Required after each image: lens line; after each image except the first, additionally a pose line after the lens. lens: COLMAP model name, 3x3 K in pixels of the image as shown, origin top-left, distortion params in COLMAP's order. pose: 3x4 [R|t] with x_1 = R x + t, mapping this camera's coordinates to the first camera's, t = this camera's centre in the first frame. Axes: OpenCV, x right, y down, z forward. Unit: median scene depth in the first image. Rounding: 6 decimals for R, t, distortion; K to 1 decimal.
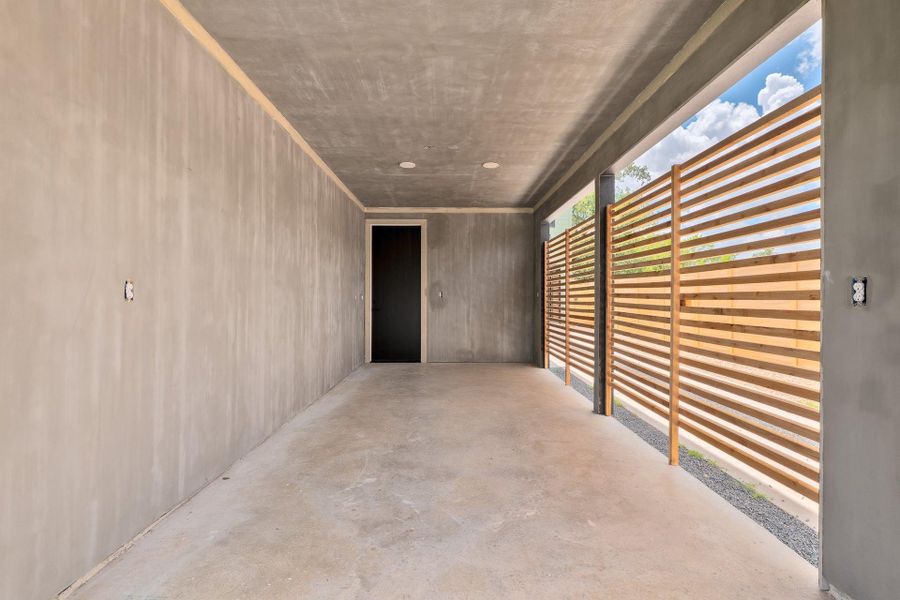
lens RADIAL K [[428.6, 0, 450.3], [0, 428.6, 299.1], [0, 0, 1]] dist [0.000965, -0.000145]
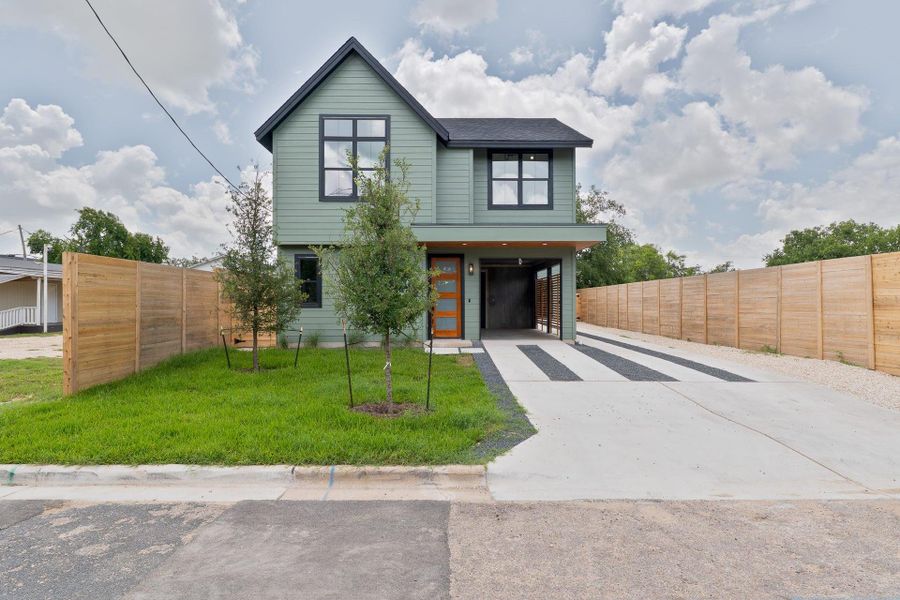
lens RADIAL K [[428.6, 0, 451.9], [0, 428.6, 304.8], [0, 0, 1]] dist [0.000965, -0.000145]
pose [[0.999994, -0.003392, -0.000064, -0.393787], [0.003393, 0.999992, 0.002189, 0.013825], [0.000056, -0.002189, 0.999998, -2.273876]]
